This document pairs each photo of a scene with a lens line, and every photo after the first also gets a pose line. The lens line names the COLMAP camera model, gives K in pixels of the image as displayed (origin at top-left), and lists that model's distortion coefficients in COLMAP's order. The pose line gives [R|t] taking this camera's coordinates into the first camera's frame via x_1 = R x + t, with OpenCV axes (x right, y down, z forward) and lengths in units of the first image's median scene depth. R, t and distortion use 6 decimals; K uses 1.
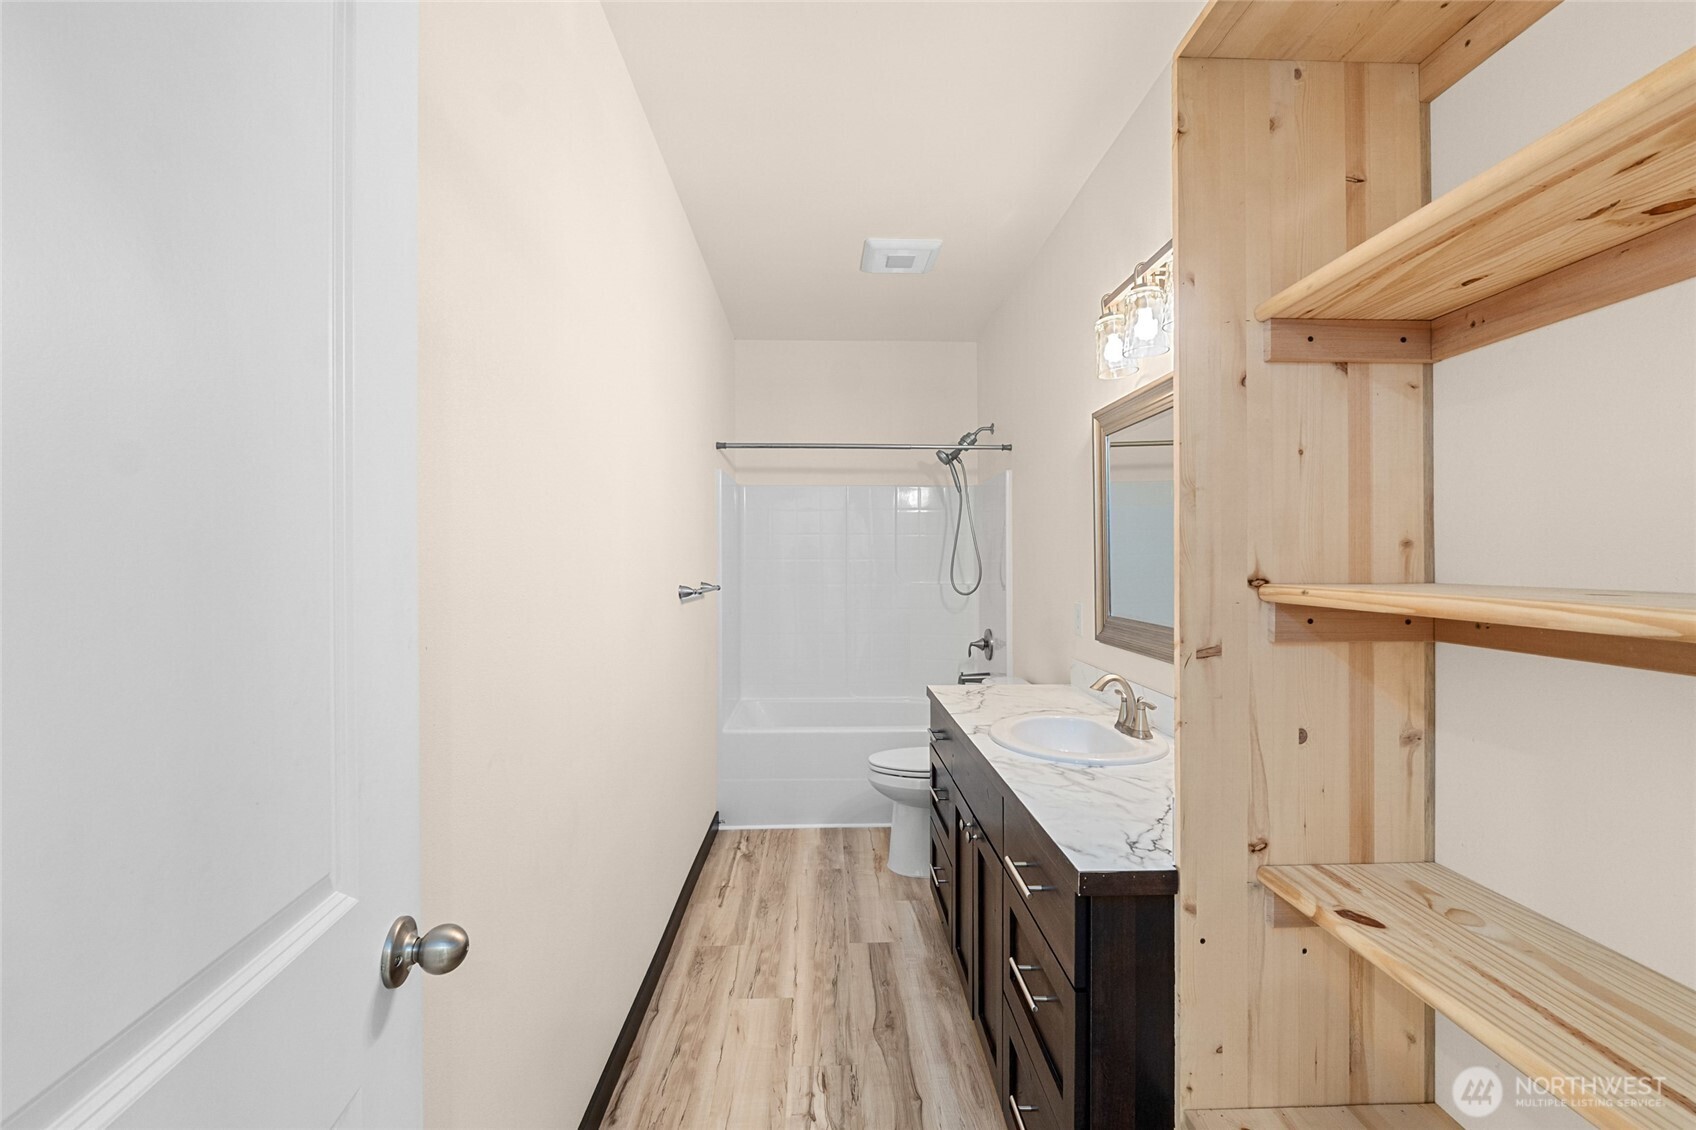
lens RADIAL K [[716.5, 0, 848.0], [0, 716.5, 564.0], [0, 0, 1]] dist [-0.004695, -0.000736]
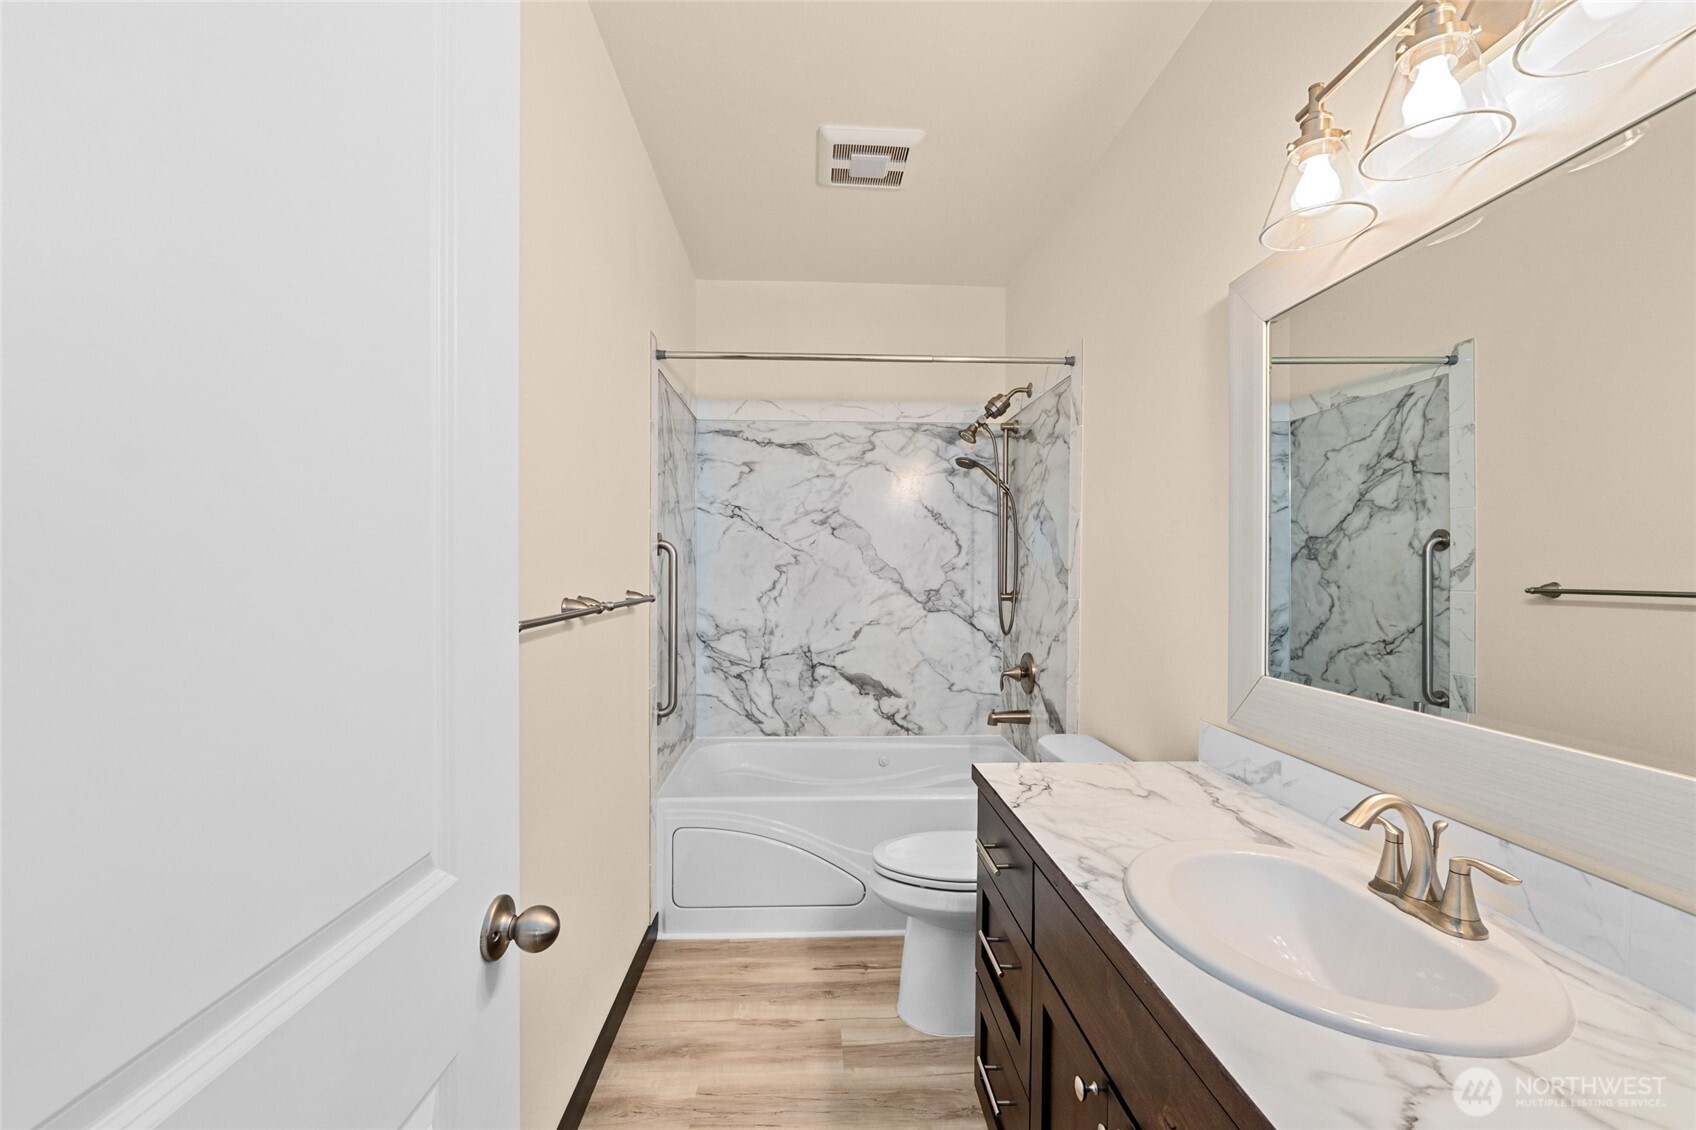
lens RADIAL K [[716.5, 0, 848.0], [0, 716.5, 564.7], [0, 0, 1]] dist [-0.004695, -0.000736]
pose [[0.999797, 0.008483, 0.018251, -0.009272], [-0.008525, 0.999961, 0.002182, -0.001755], [-0.018232, -0.002337, 0.999831, 0.333599]]
